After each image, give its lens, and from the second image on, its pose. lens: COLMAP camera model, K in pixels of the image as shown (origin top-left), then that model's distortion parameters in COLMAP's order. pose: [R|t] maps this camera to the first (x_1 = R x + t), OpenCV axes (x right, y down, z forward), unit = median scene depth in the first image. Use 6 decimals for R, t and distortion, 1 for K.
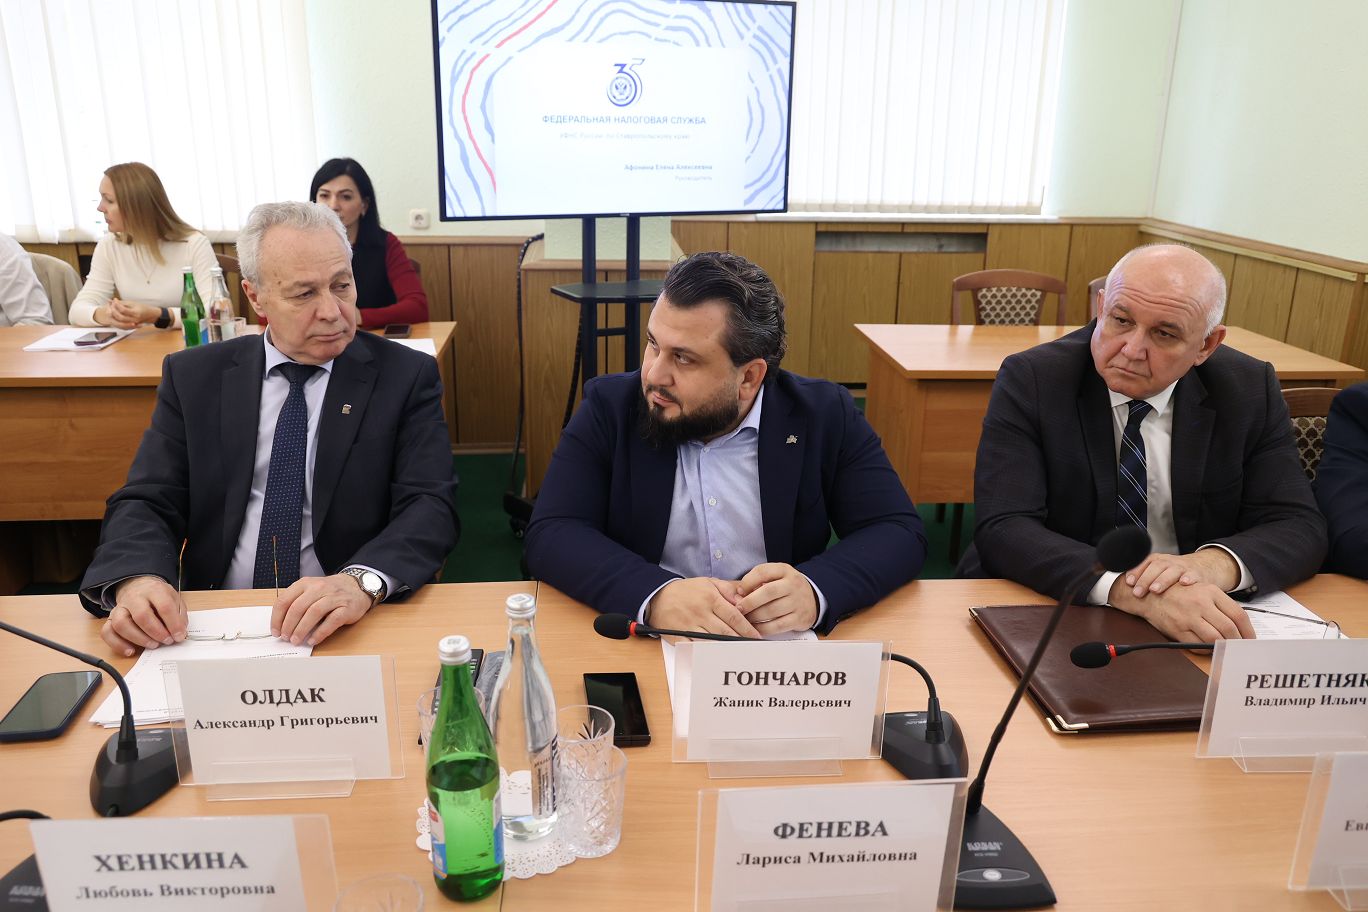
lens RADIAL K [[1119.7, 0, 681.8], [0, 1119.7, 449.8], [0, 0, 1]] dist [0.000399, 0.003198]
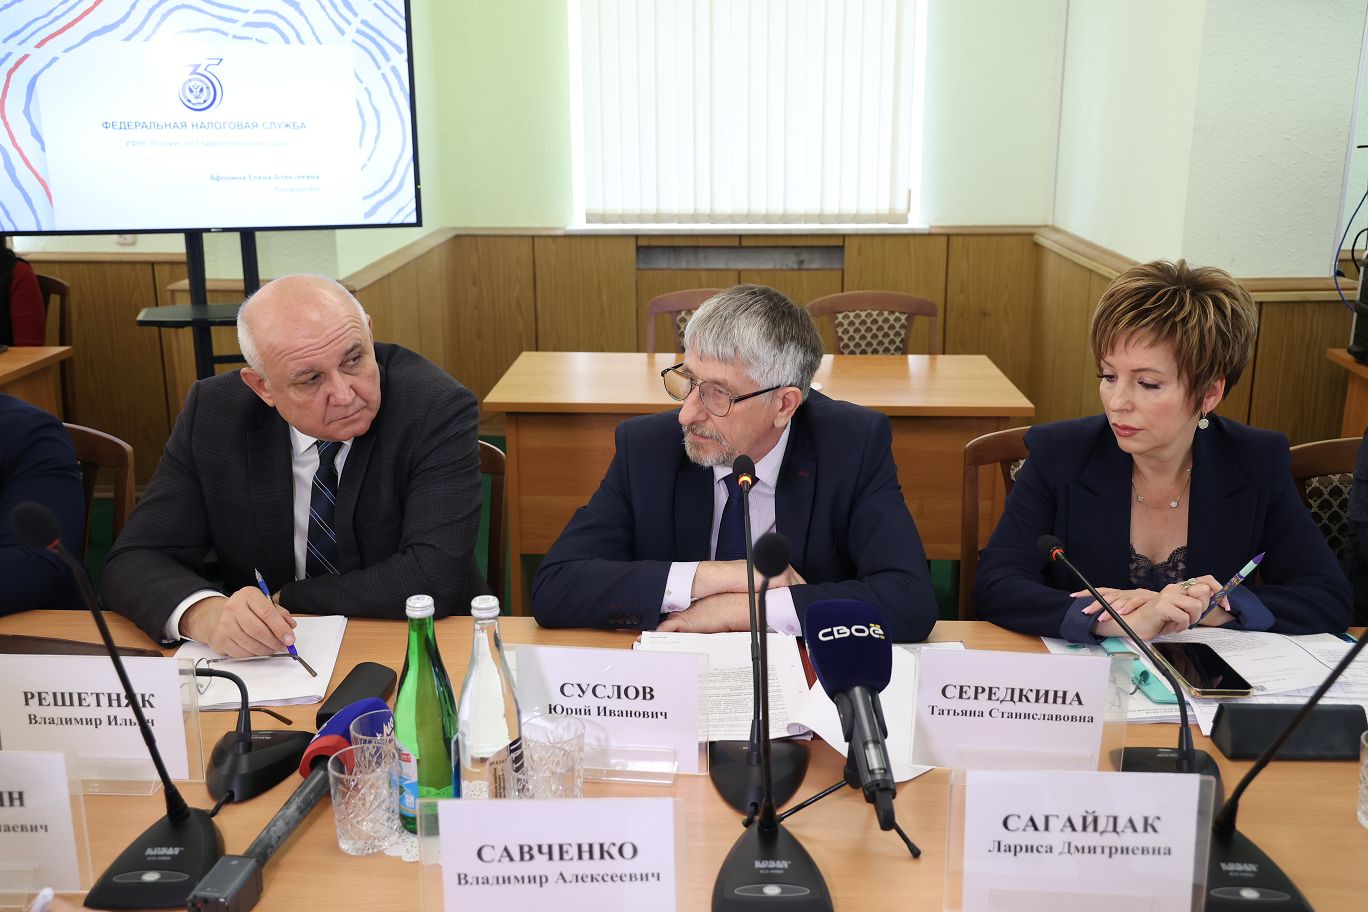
lens RADIAL K [[1382.8, 0, 682.5], [0, 1382.8, 451.6], [0, 0, 1]] dist [0.088638, 0.000000]
pose [[0.992292, 0.010923, -0.123435, 0.398193], [-0.016304, 0.998956, -0.042665, 0.010108], [0.122840, 0.044349, 0.991435, -0.058690]]
